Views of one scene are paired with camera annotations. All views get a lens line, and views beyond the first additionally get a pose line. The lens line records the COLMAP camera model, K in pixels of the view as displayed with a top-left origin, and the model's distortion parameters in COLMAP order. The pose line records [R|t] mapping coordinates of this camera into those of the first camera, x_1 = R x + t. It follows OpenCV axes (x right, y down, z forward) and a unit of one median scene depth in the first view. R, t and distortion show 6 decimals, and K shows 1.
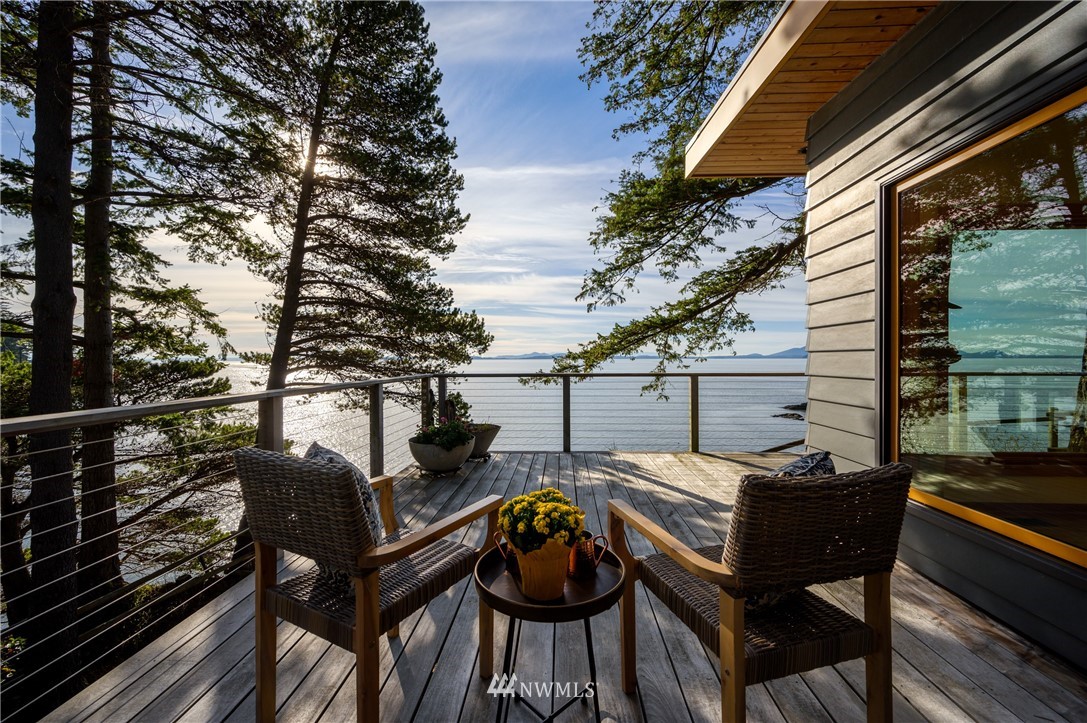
lens RADIAL K [[429.7, 0, 545.6], [0, 429.7, 359.5], [0, 0, 1]] dist [0.001268, 0.000291]
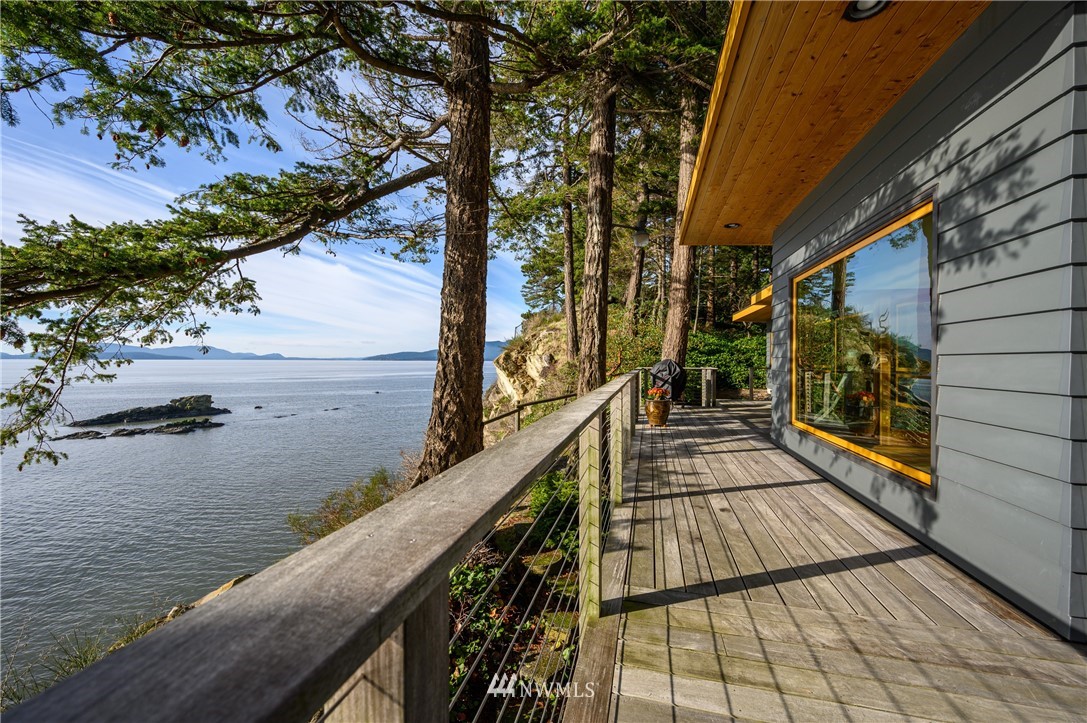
lens RADIAL K [[429.7, 0, 544.4], [0, 429.7, 357.9], [0, 0, 1]] dist [0.001268, 0.000291]
pose [[0.206286, 0.007122, 0.978466, -0.019449], [-0.001720, 0.999975, -0.006916, -0.002271], [-0.978490, -0.000256, 0.206293, 0.562778]]
